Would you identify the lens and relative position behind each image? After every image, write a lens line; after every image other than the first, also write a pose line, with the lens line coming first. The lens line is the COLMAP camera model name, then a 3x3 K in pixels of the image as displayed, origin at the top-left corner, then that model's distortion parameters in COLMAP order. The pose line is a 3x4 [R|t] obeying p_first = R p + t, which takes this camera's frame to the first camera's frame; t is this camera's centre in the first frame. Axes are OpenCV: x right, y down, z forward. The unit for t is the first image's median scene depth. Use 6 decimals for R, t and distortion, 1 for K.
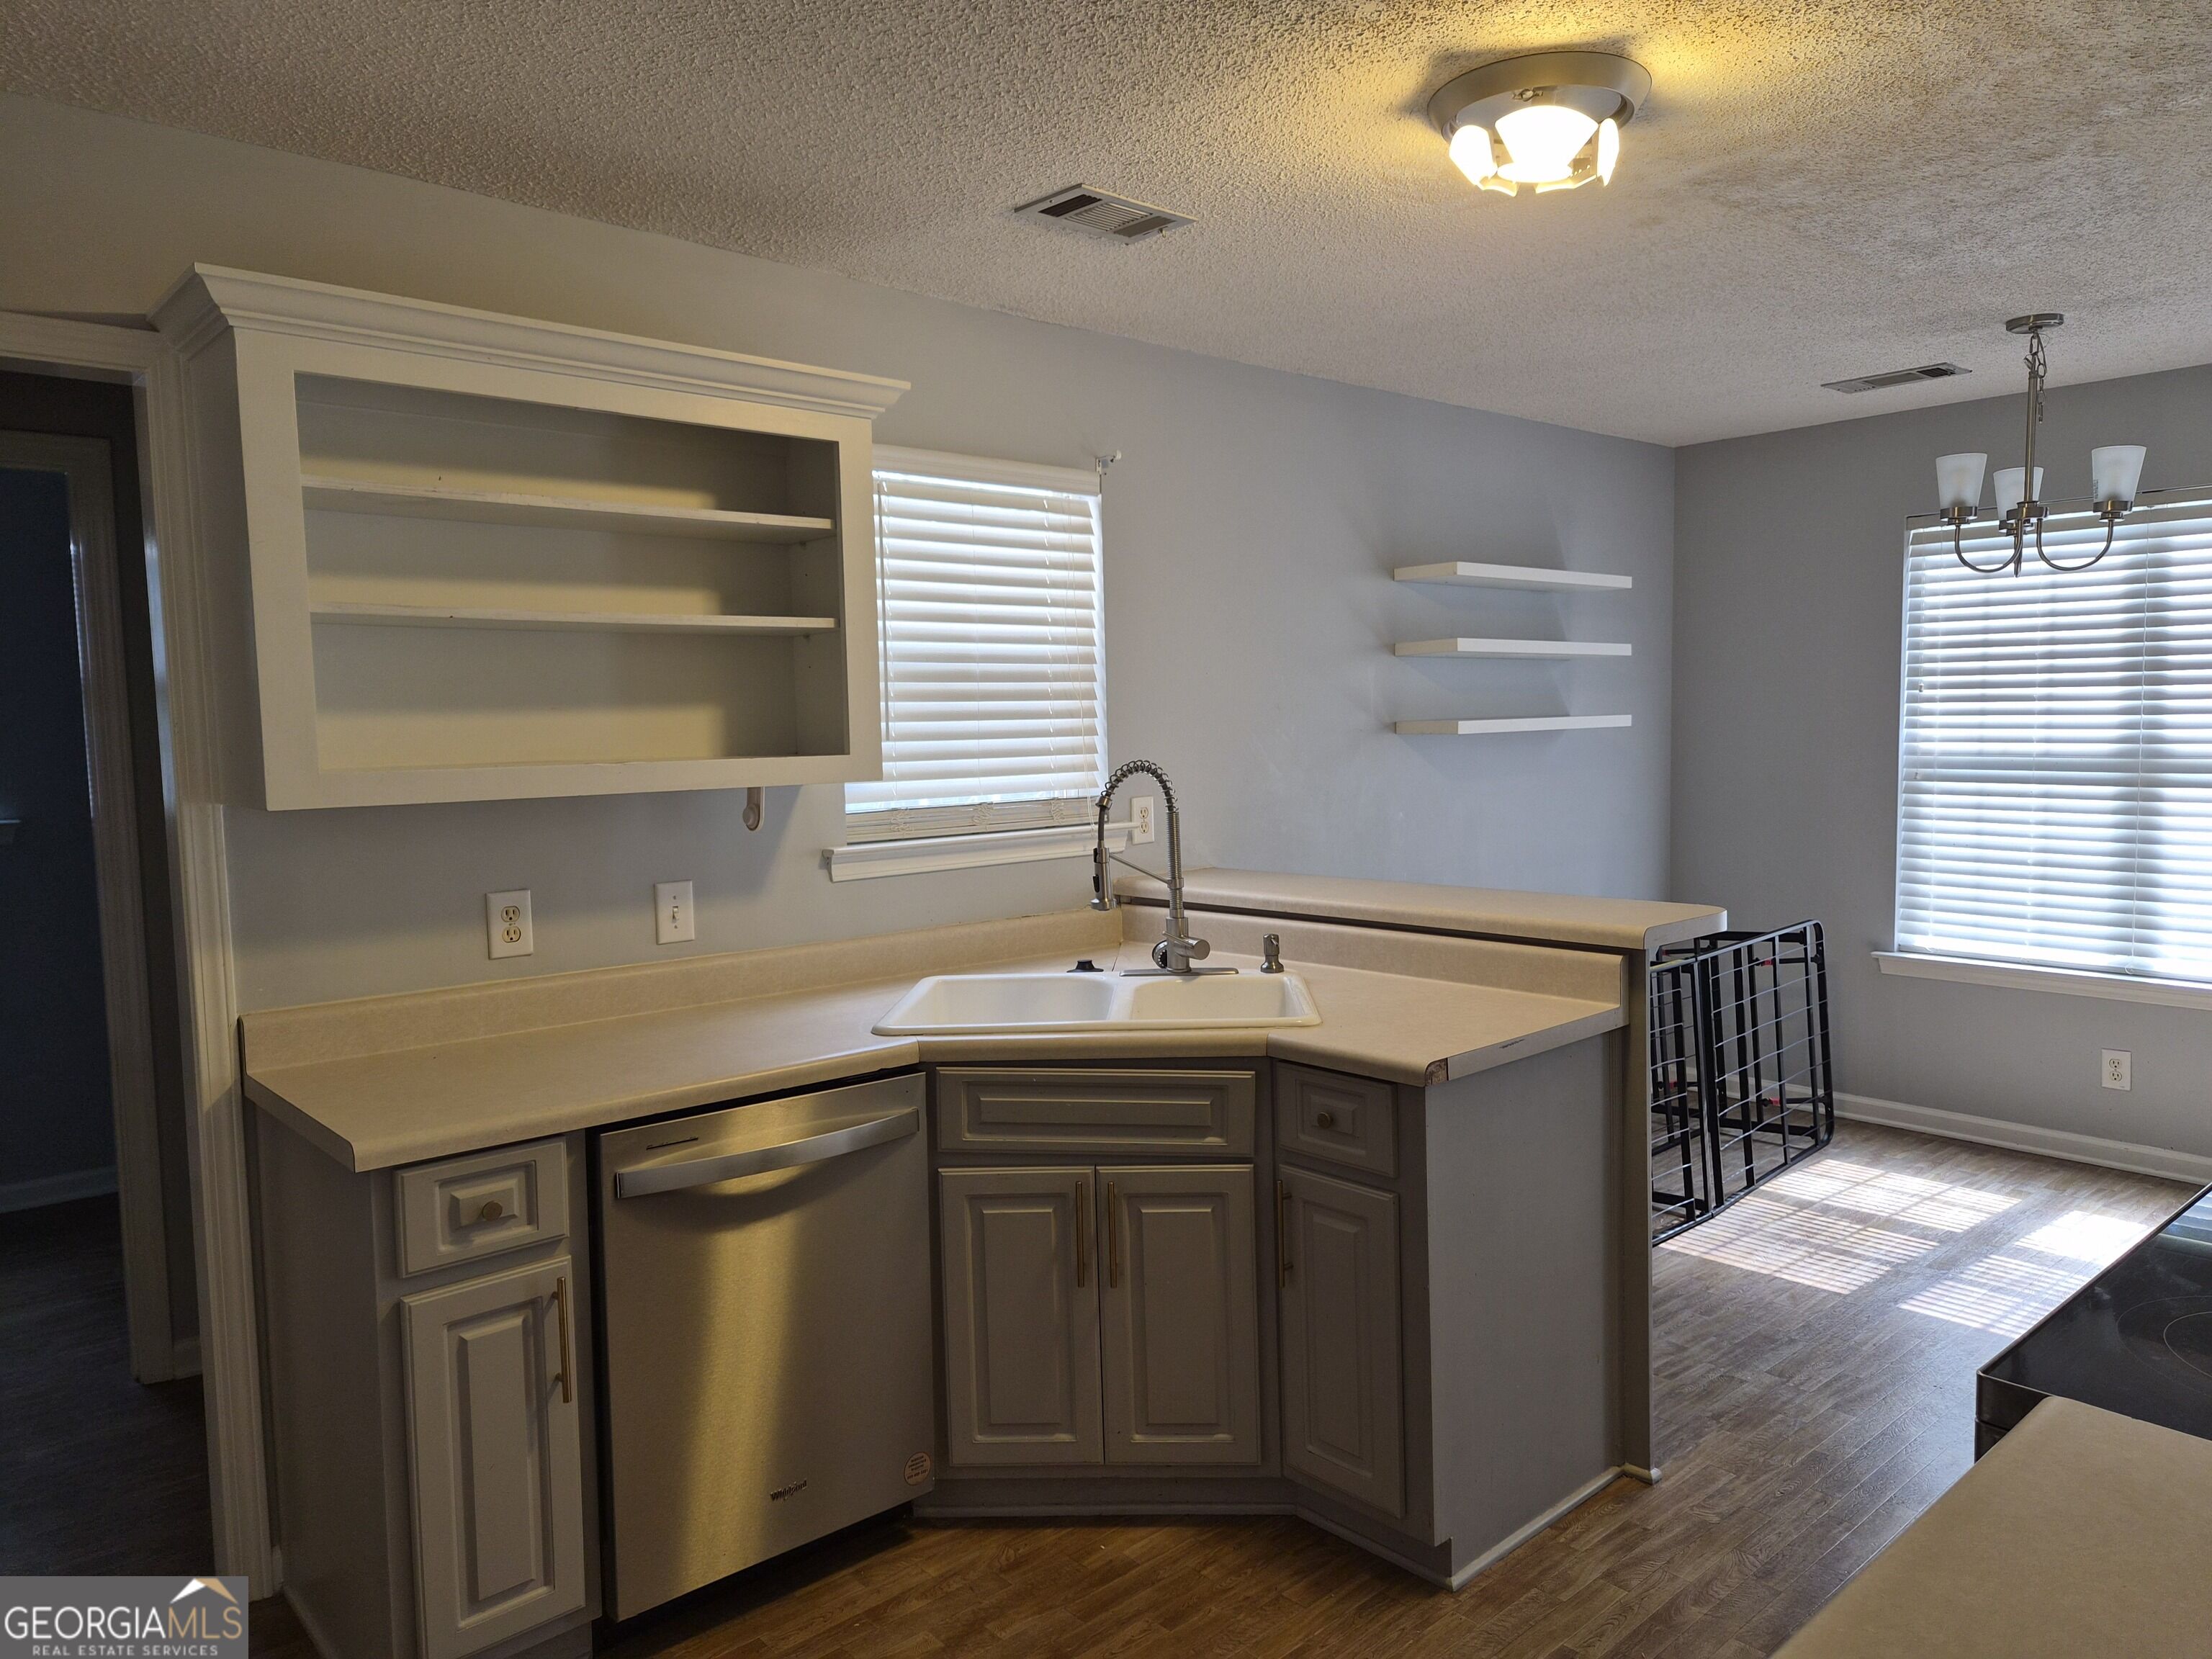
lens RADIAL K [[1496.2, 0, 1113.6], [0, 1496.2, 820.1], [0, 0, 1]] dist [0.074222, -0.060022]
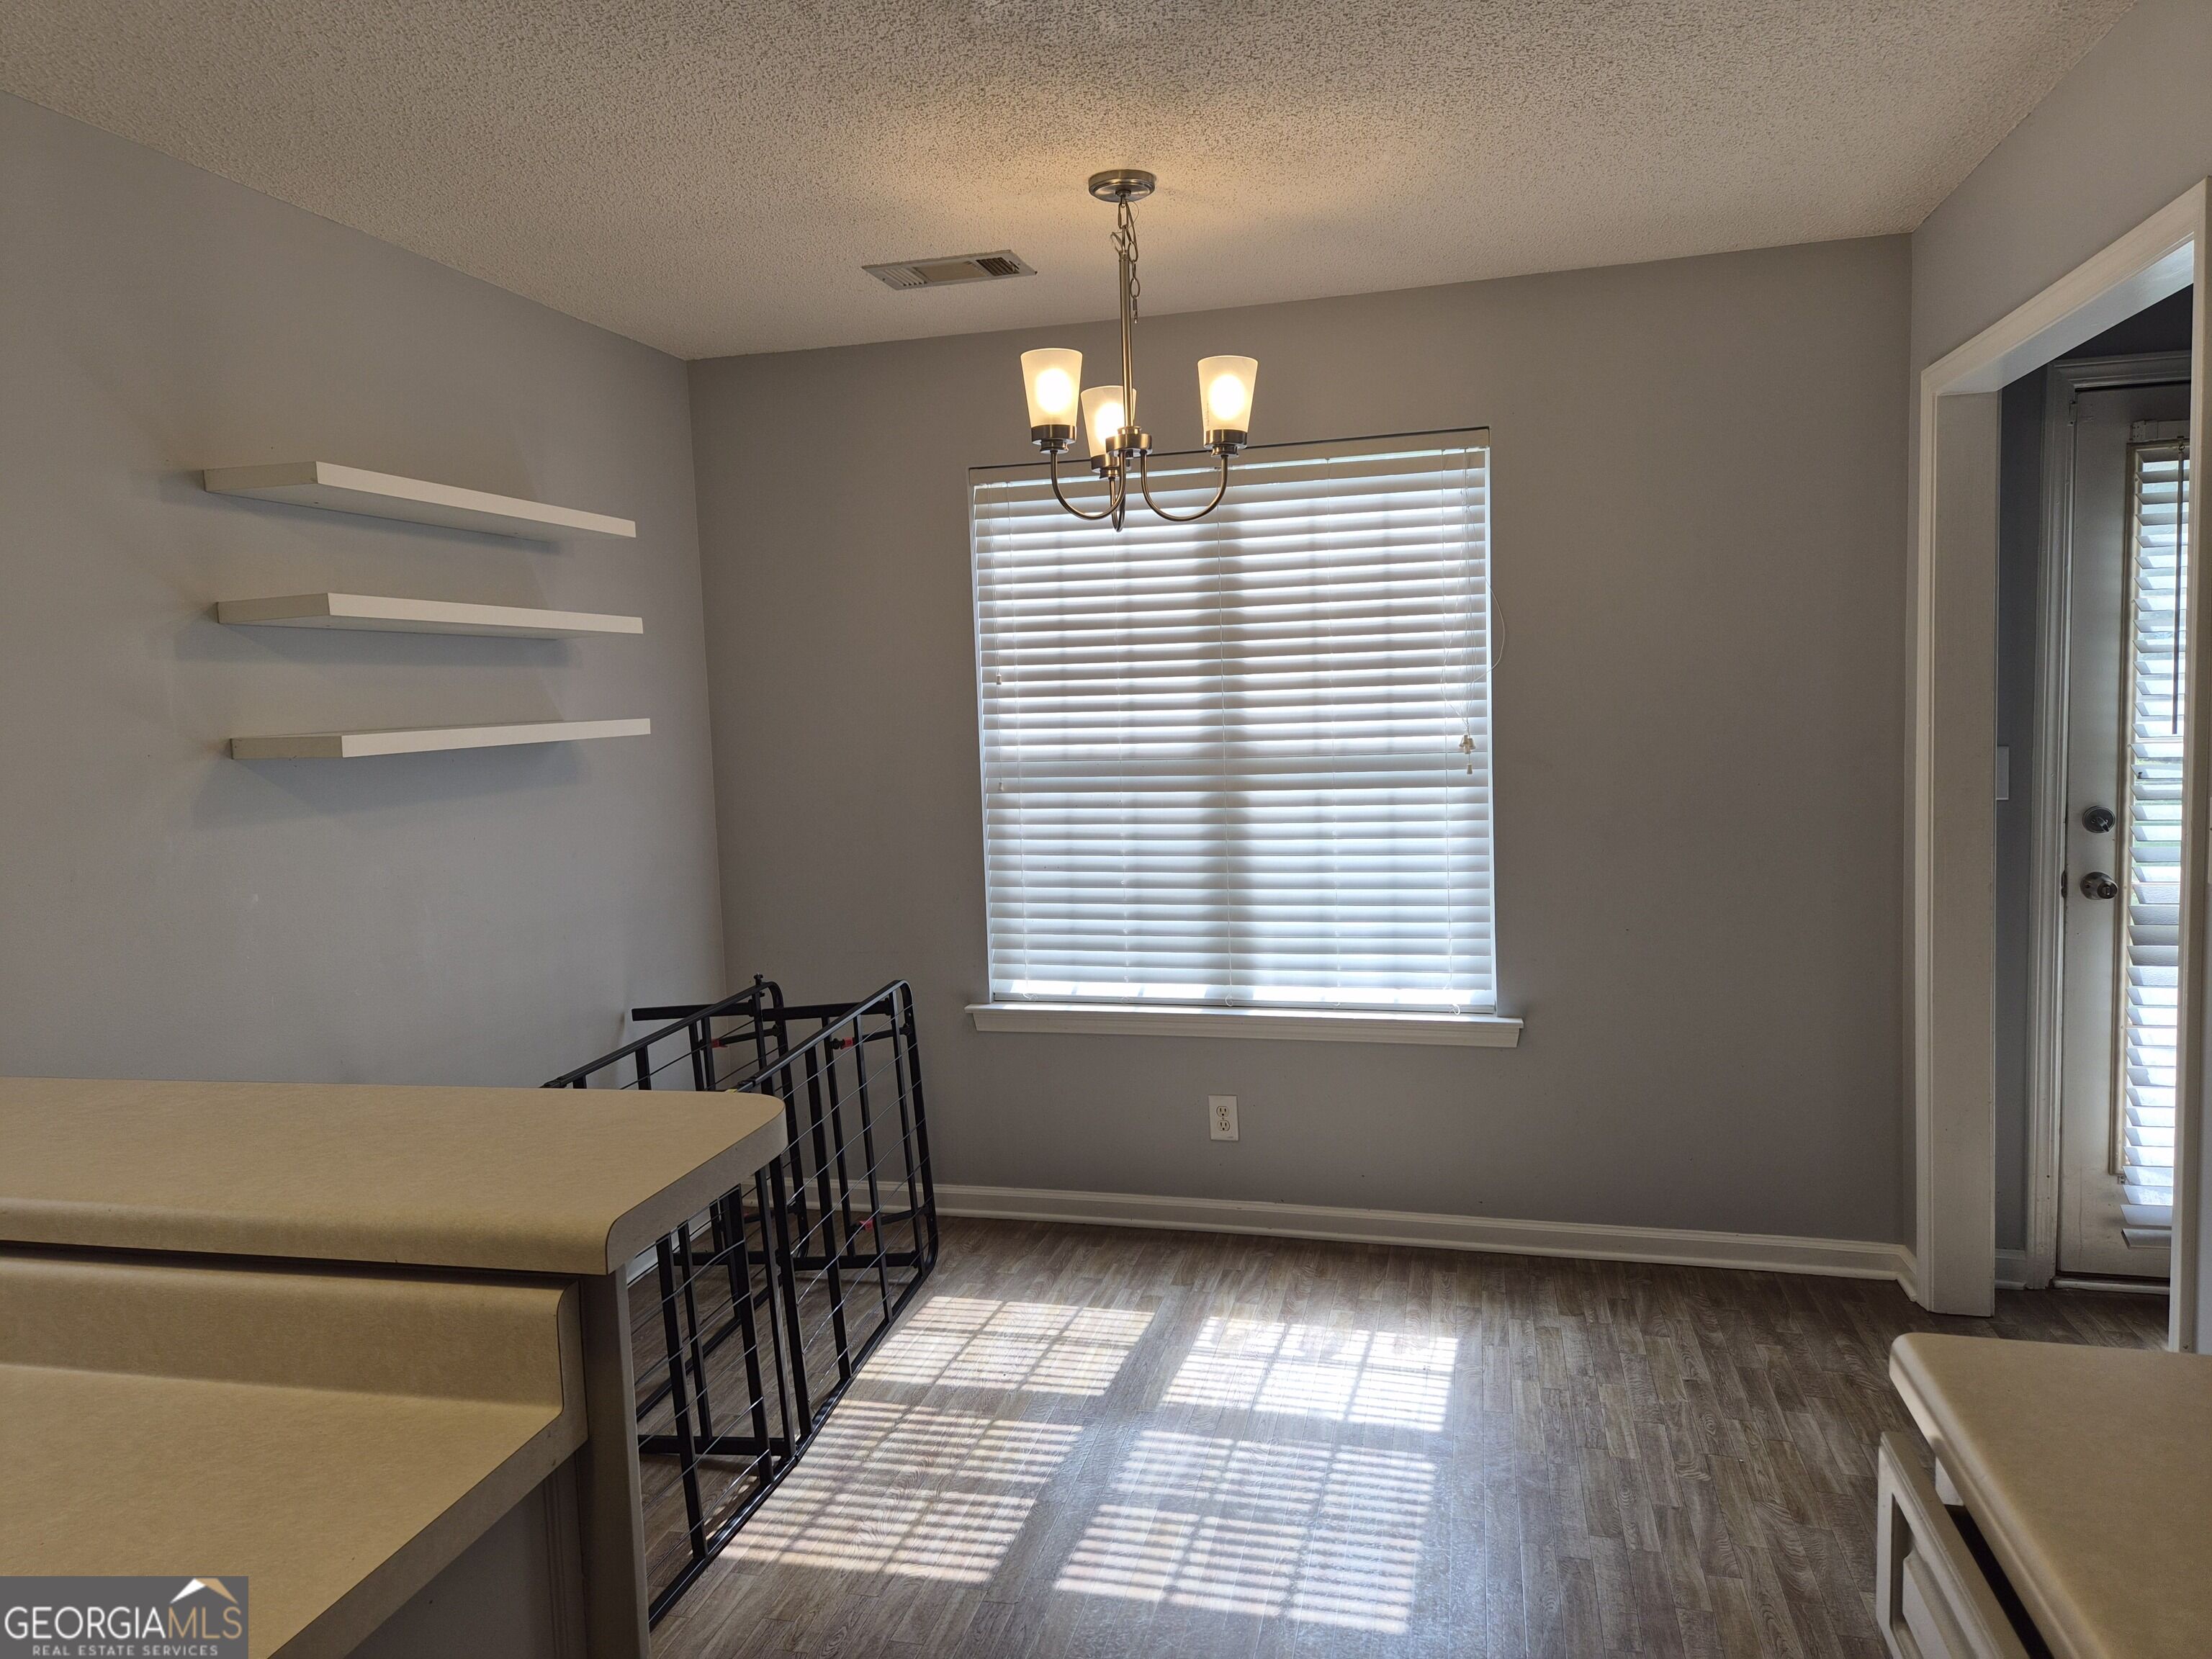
lens RADIAL K [[1496.2, 0, 1113.6], [0, 1496.2, 820.1], [0, 0, 1]] dist [0.074222, -0.060022]
pose [[0.826302, -0.060310, 0.559990, 0.133855], [0.059722, 0.998027, 0.019362, -0.024690], [-0.560053, 0.017444, 0.828273, 0.317287]]
